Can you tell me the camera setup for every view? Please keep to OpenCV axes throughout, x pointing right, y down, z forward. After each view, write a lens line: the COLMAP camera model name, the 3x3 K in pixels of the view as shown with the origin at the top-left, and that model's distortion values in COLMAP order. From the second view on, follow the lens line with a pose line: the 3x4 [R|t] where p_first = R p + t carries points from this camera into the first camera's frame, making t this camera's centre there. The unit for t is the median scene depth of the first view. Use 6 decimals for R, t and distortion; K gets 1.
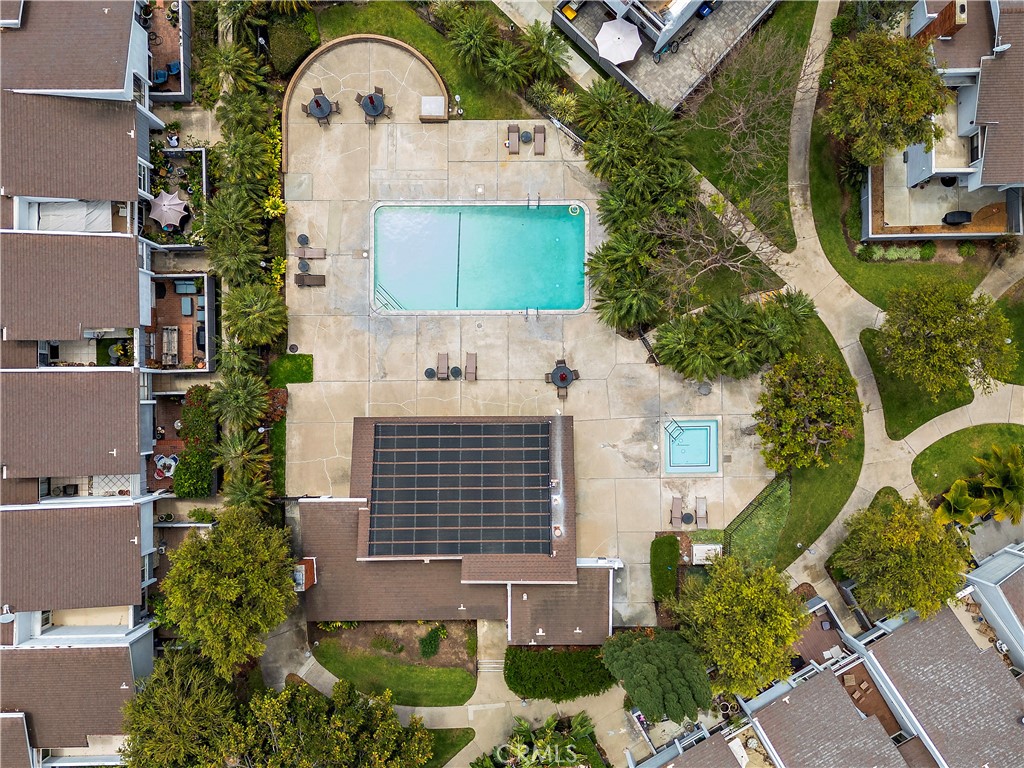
lens RADIAL K [[1078.0, 0, 512.0], [0, 1078.0, 384.0], [0, 0, 1]] dist [0.113351, -0.004079]
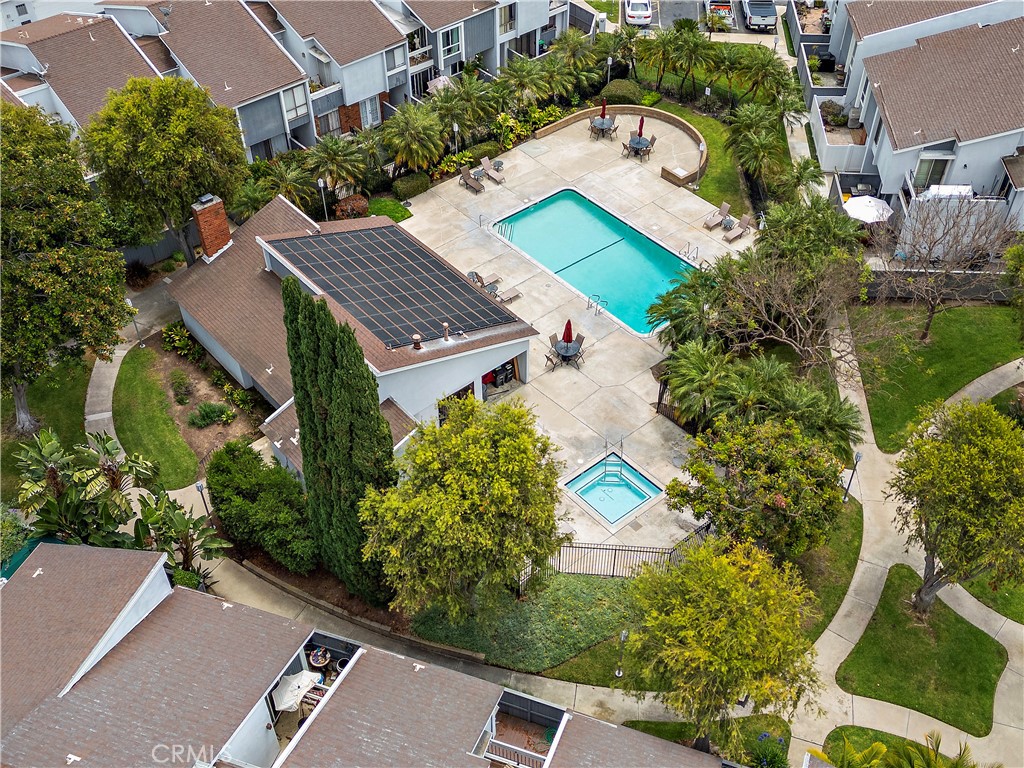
lens RADIAL K [[1078.0, 0, 512.0], [0, 1078.0, 384.0], [0, 0, 1]] dist [0.113351, -0.004079]
pose [[0.640988, 0.538615, -0.546835, 0.490036], [-0.767518, 0.456379, -0.450149, 0.415019], [0.007107, 0.708246, 0.705930, 0.418915]]
